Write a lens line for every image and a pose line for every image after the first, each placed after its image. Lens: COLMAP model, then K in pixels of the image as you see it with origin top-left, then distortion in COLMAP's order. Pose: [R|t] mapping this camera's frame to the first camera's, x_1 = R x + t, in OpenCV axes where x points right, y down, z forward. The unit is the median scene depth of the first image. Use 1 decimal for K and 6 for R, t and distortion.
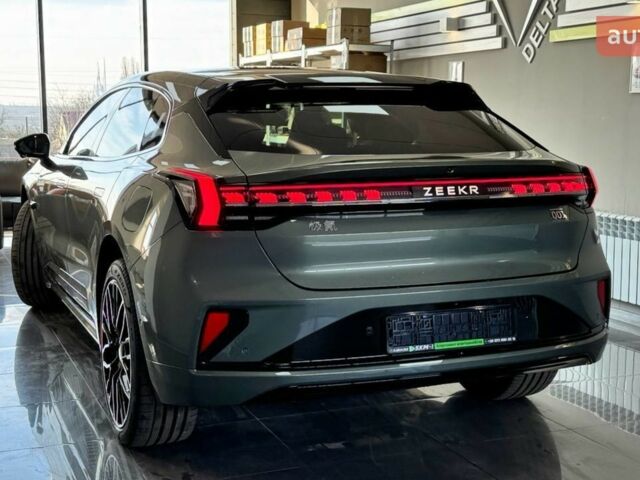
lens RADIAL K [[613.5, 0, 346.4], [0, 613.5, 239.8], [0, 0, 1]] dist [0.069836, -0.006365]
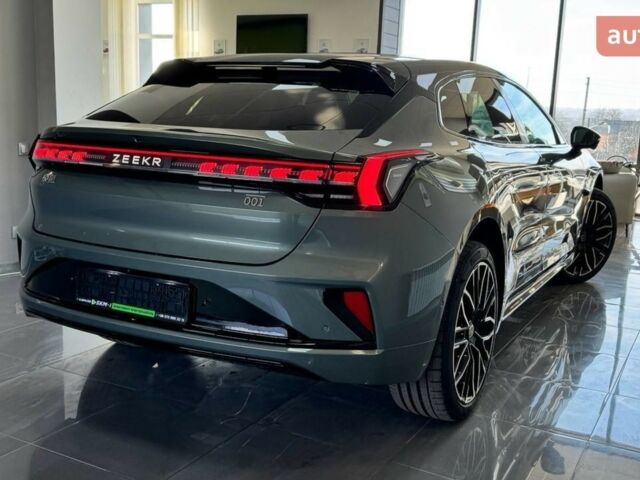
lens RADIAL K [[686.6, 0, 320.0], [0, 686.6, 240.0], [0, 0, 1]] dist [0.218929, -0.542475]
pose [[0.734702, 0.156937, -0.659987, 1.170909], [-0.152773, 0.986159, 0.064430, -0.069070], [0.660964, 0.053491, 0.748509, 0.333529]]
